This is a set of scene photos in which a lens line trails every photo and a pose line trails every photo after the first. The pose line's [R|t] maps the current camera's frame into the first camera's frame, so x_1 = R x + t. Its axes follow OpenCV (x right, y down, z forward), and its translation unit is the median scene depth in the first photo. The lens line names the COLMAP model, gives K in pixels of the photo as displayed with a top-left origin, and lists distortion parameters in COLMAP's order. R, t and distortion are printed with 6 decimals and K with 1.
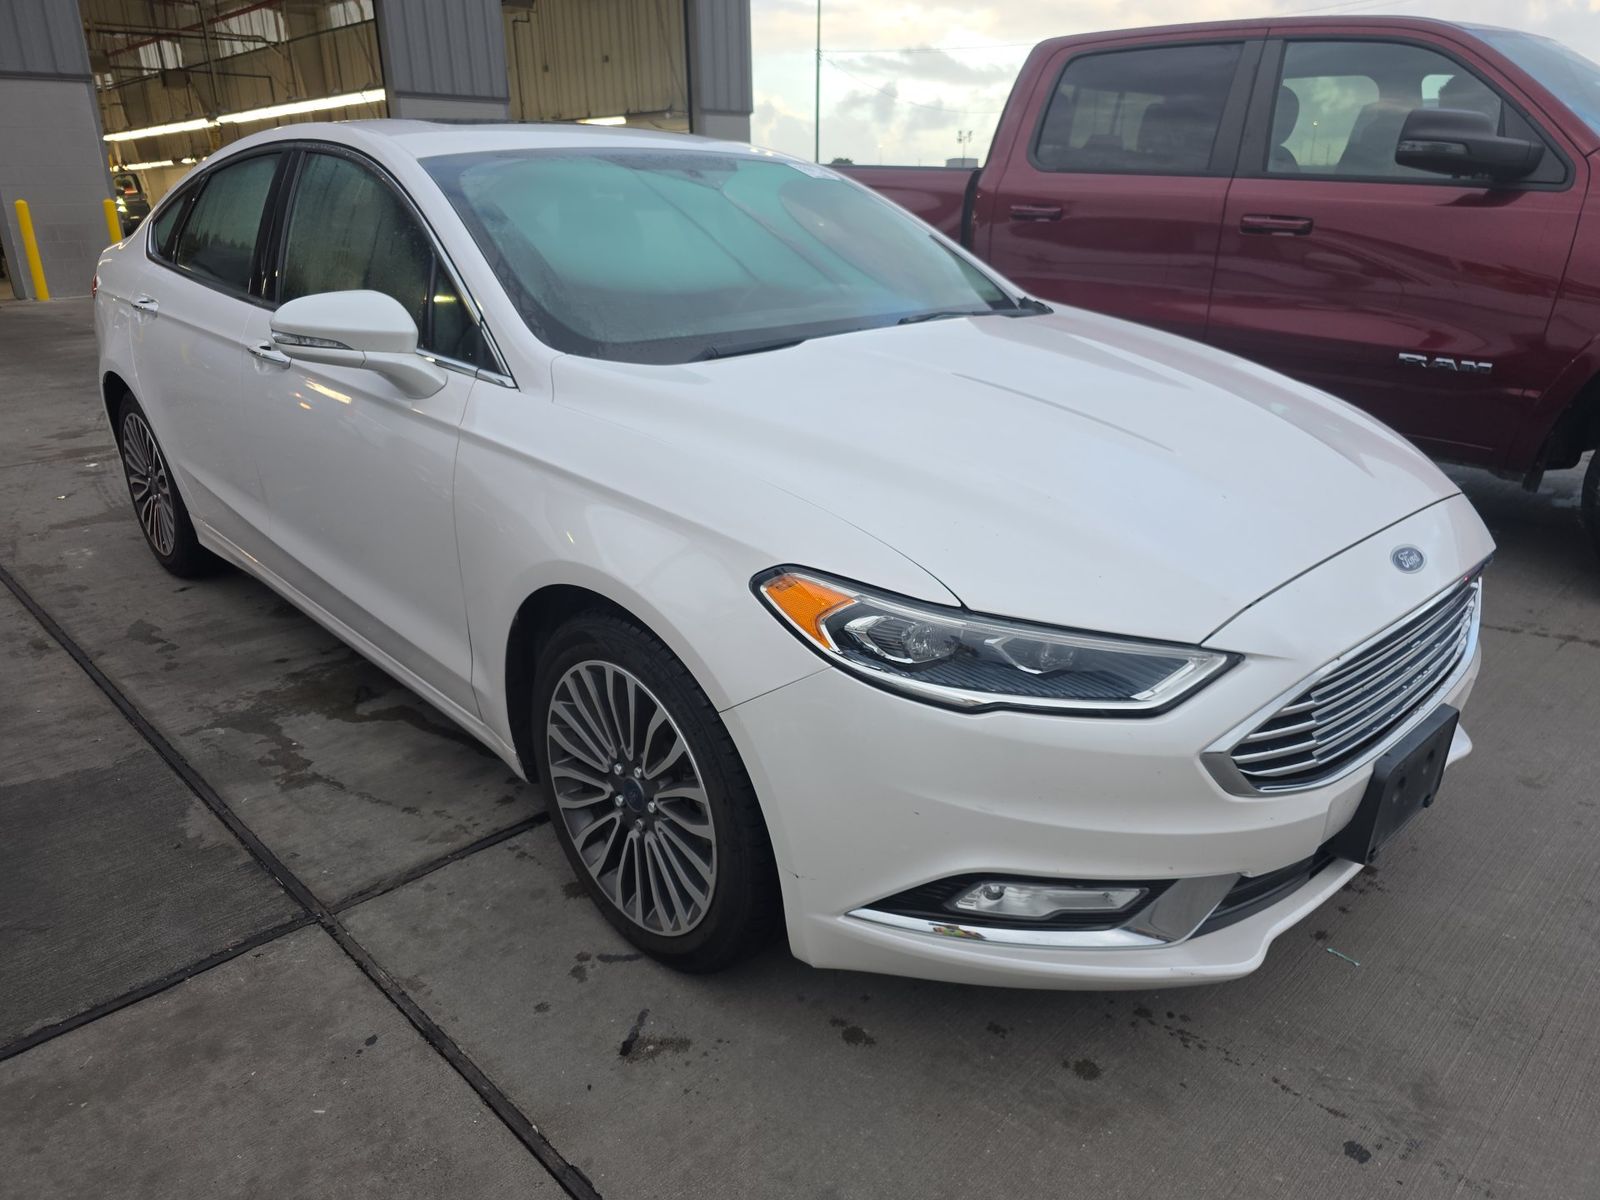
lens RADIAL K [[1062.6, 0, 790.3], [0, 1062.6, 596.3], [0, 0, 1]] dist [0.000602, -0.004230]
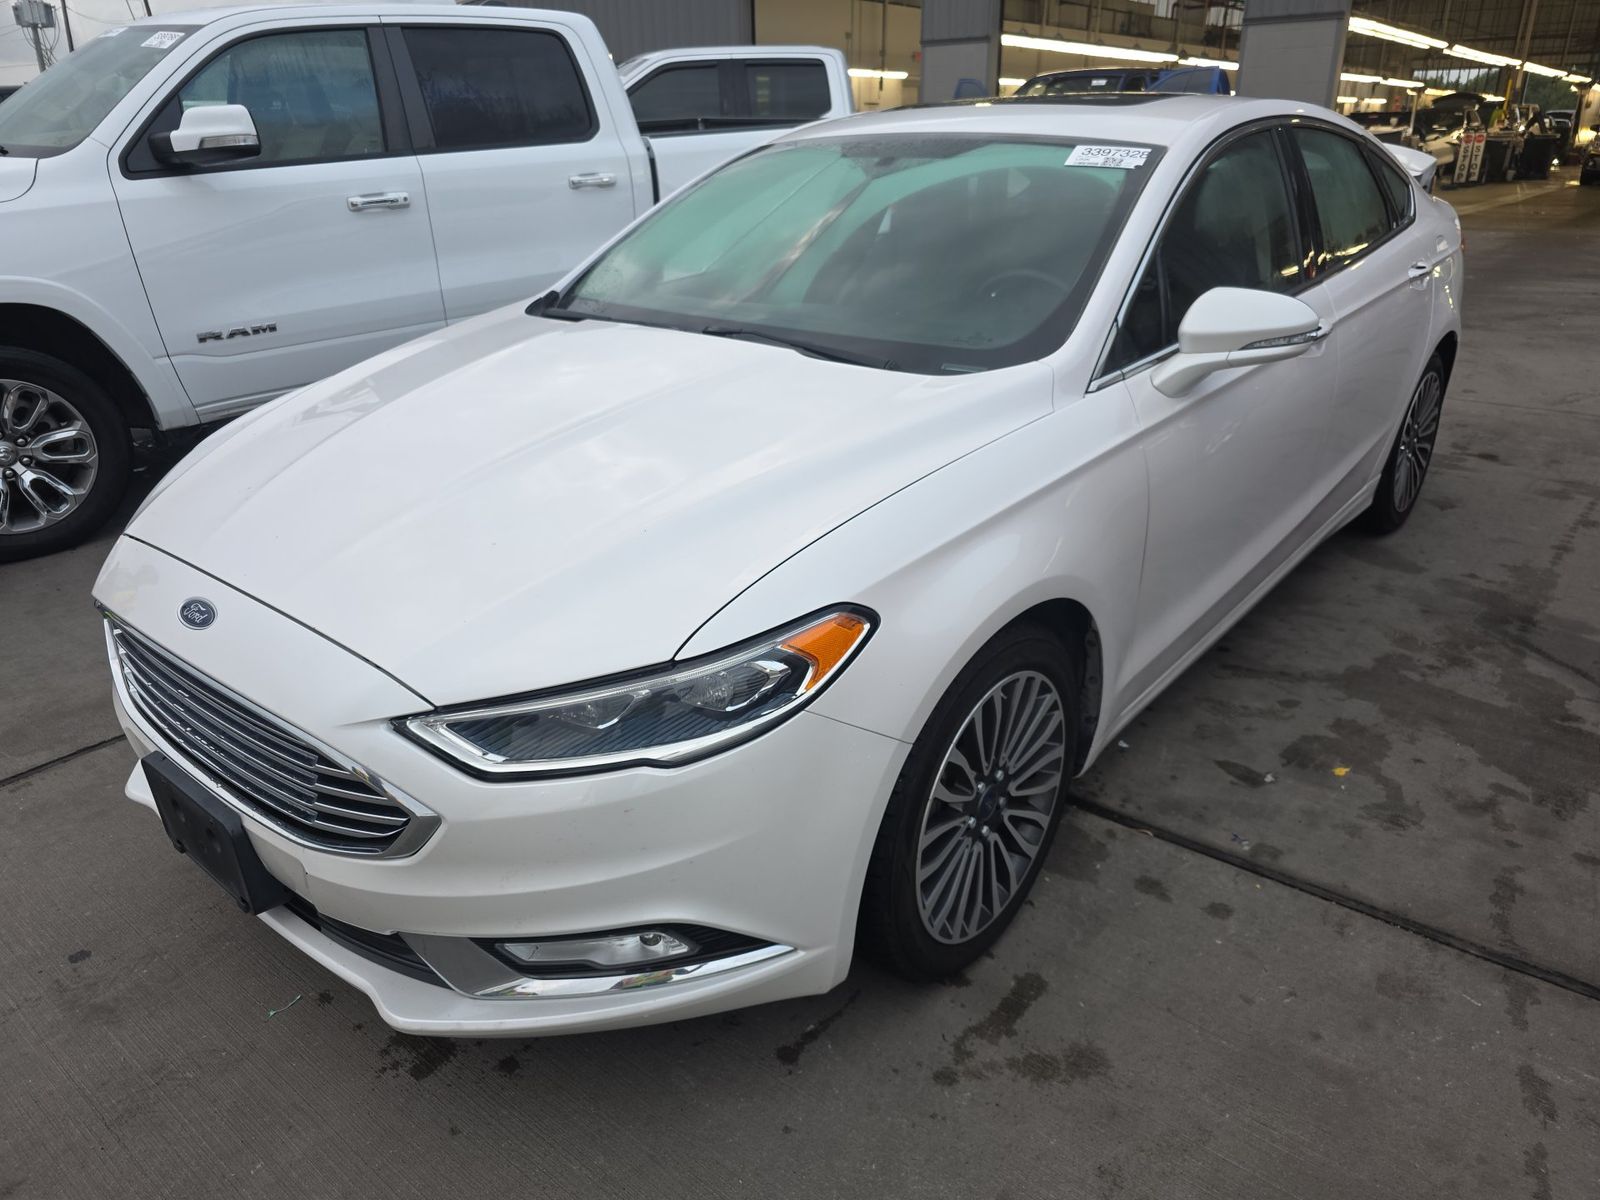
lens RADIAL K [[1062.5, 0, 802.7], [0, 1062.5, 620.5], [0, 0, 1]] dist [0.003540, -0.003567]
pose [[0.126764, 0.413701, -0.901545, 0.139577], [-0.337497, 0.872639, 0.352982, -0.050868], [0.932752, 0.259523, 0.250242, 0.116503]]
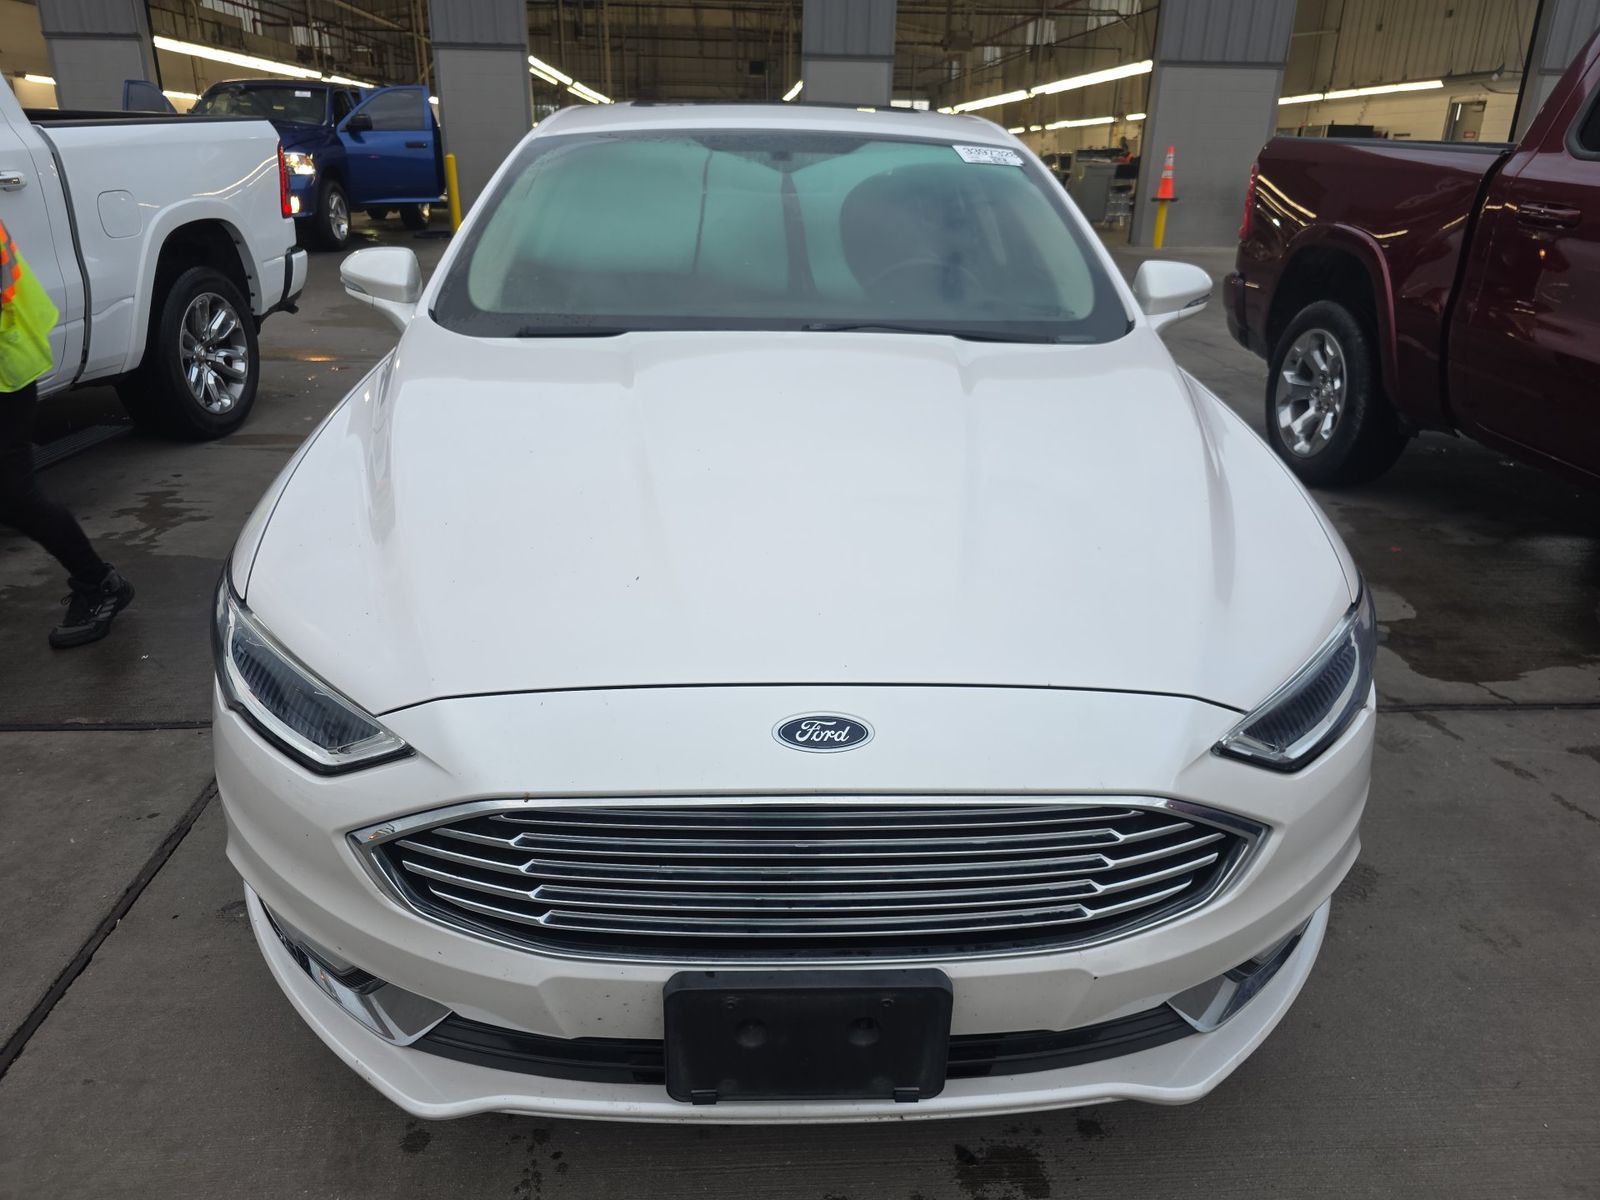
lens RADIAL K [[1072.3, 0, 805.3], [0, 1072.3, 575.2], [0, 0, 1]] dist [-0.001070, -0.003245]
pose [[0.757787, 0.253243, -0.601354, 0.088628], [-0.249703, 0.964008, 0.091305, -0.017846], [0.602833, 0.080970, 0.793748, 0.039334]]
